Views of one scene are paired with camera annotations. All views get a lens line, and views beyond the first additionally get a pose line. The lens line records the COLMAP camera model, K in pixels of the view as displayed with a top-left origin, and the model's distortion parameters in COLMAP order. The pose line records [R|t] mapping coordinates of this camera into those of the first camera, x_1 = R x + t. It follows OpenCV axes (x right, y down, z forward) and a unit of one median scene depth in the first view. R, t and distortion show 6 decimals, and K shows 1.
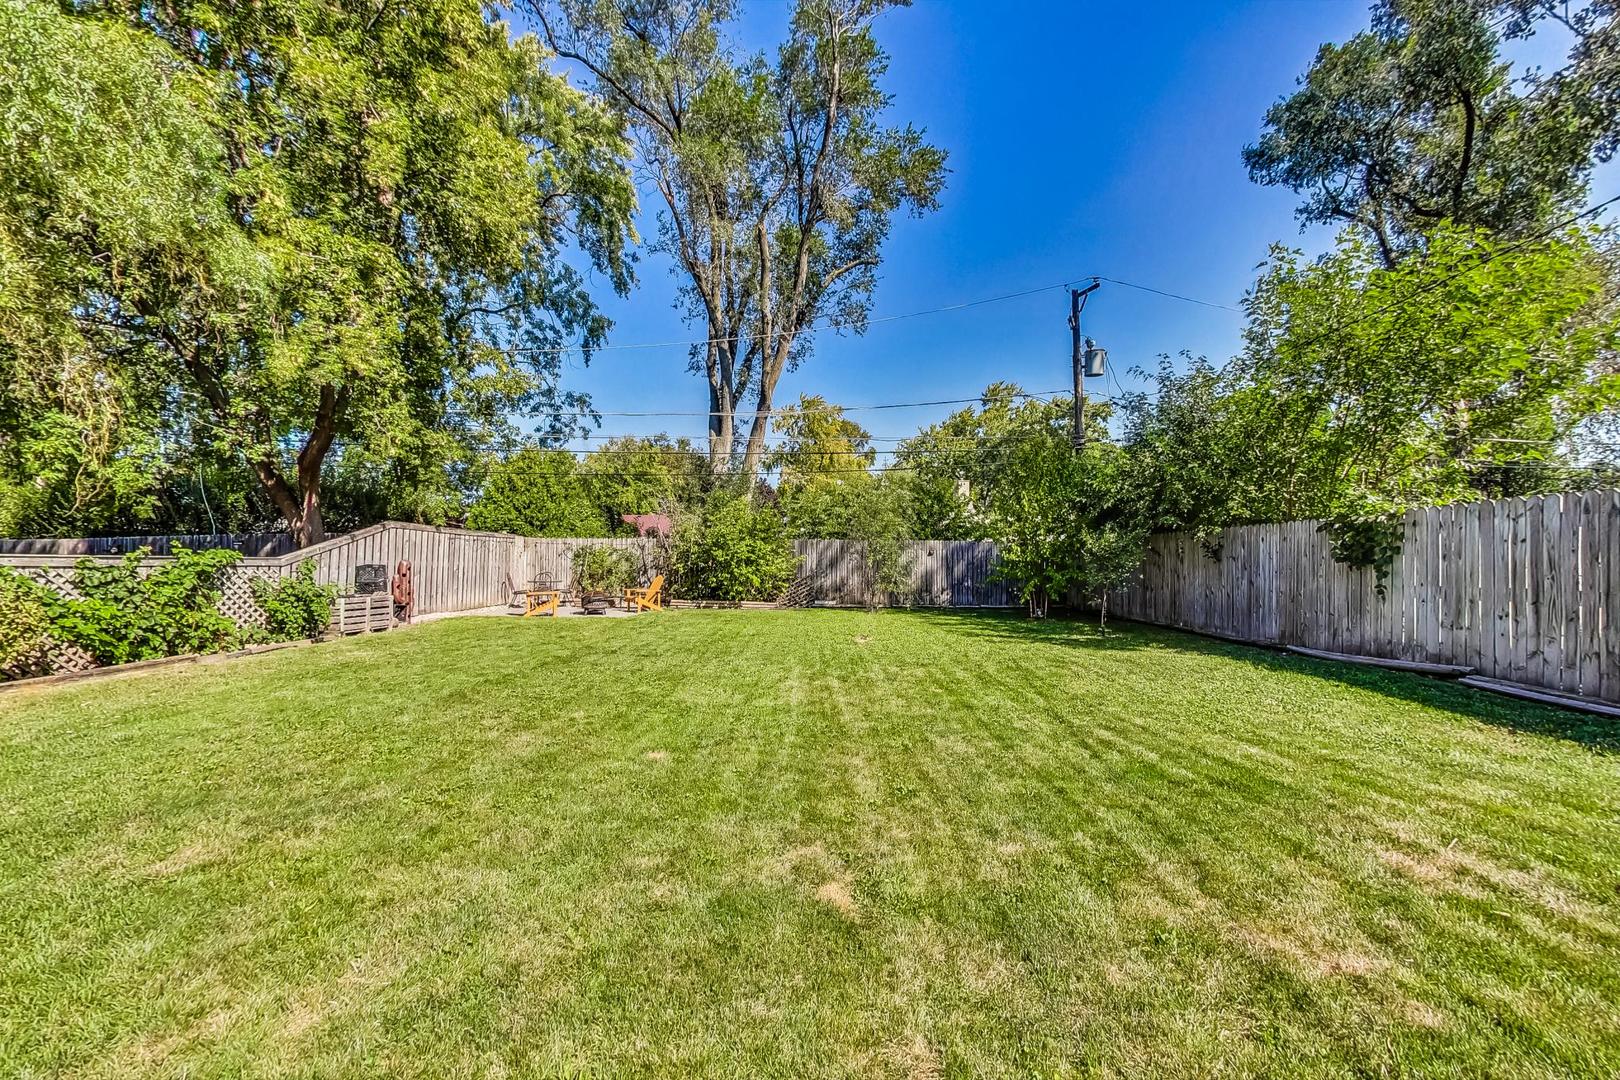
lens RADIAL K [[626.9, 0, 805.8], [0, 626.9, 505.6], [0, 0, 1]] dist [-0.003060, 0.000183]
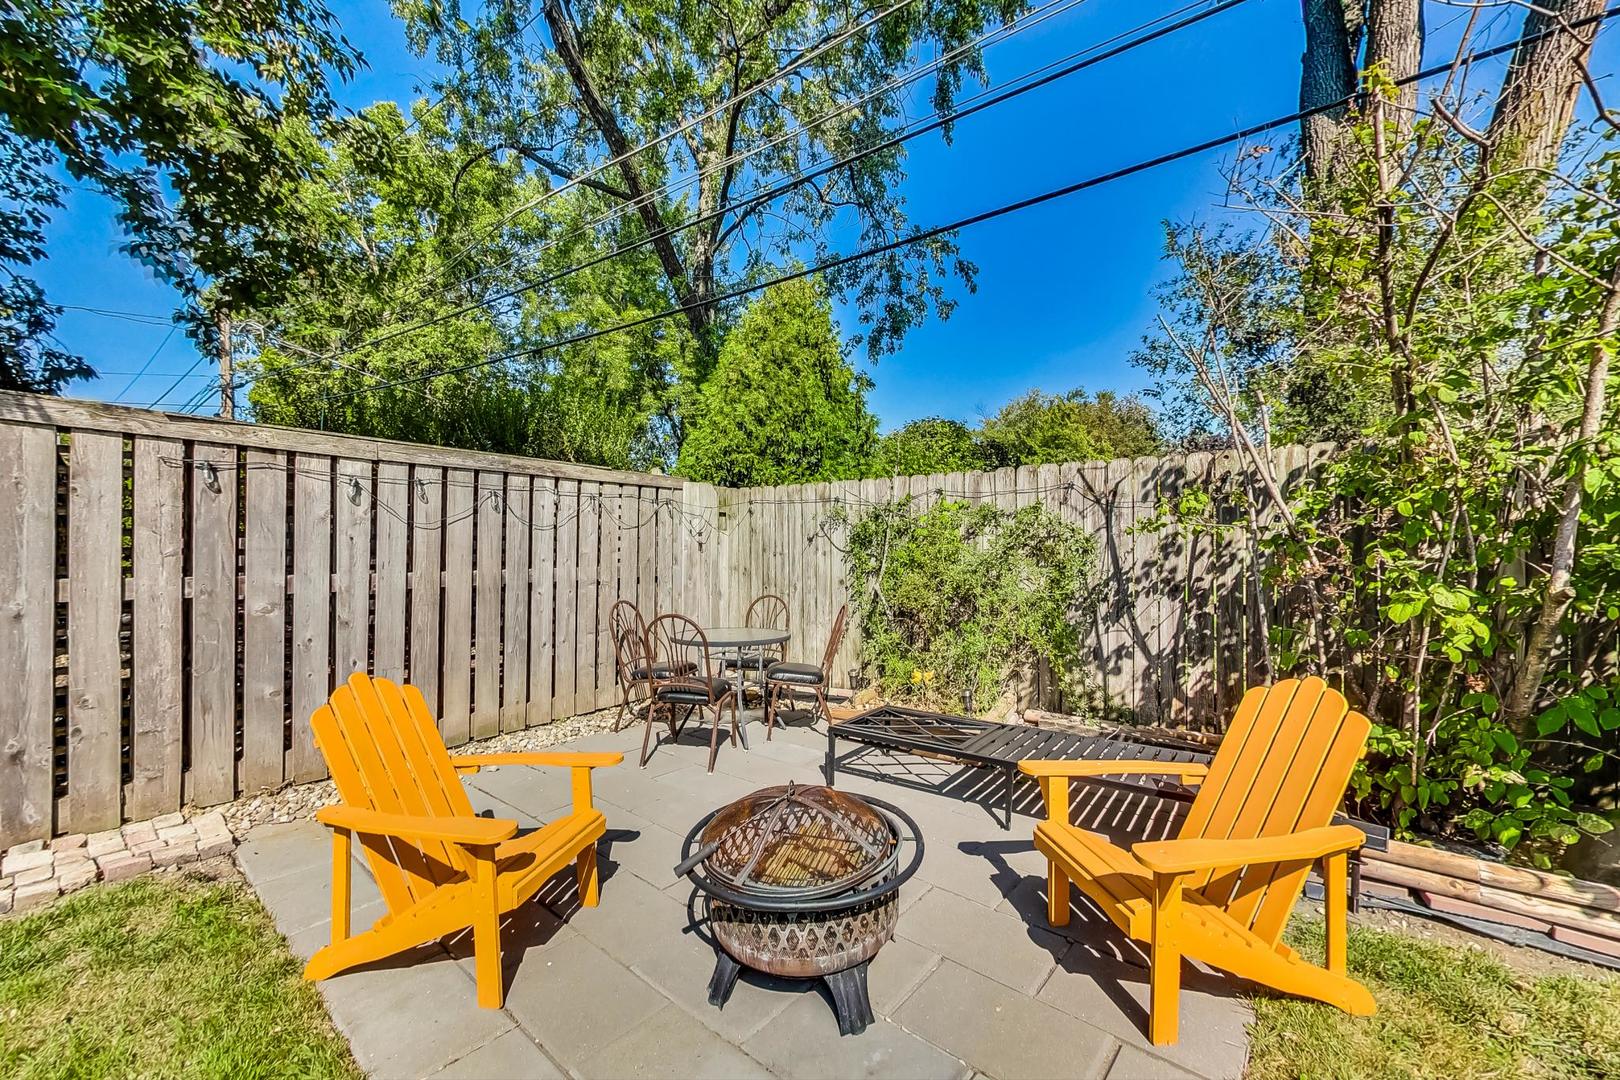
lens RADIAL K [[626.9, 0, 805.8], [0, 626.9, 505.6], [0, 0, 1]] dist [-0.003060, 0.000183]
pose [[0.807457, -0.045462, -0.588172, -0.213587], [0.055943, 0.998434, -0.000373, 0.062552], [0.587268, -0.032602, 0.808736, 0.748111]]
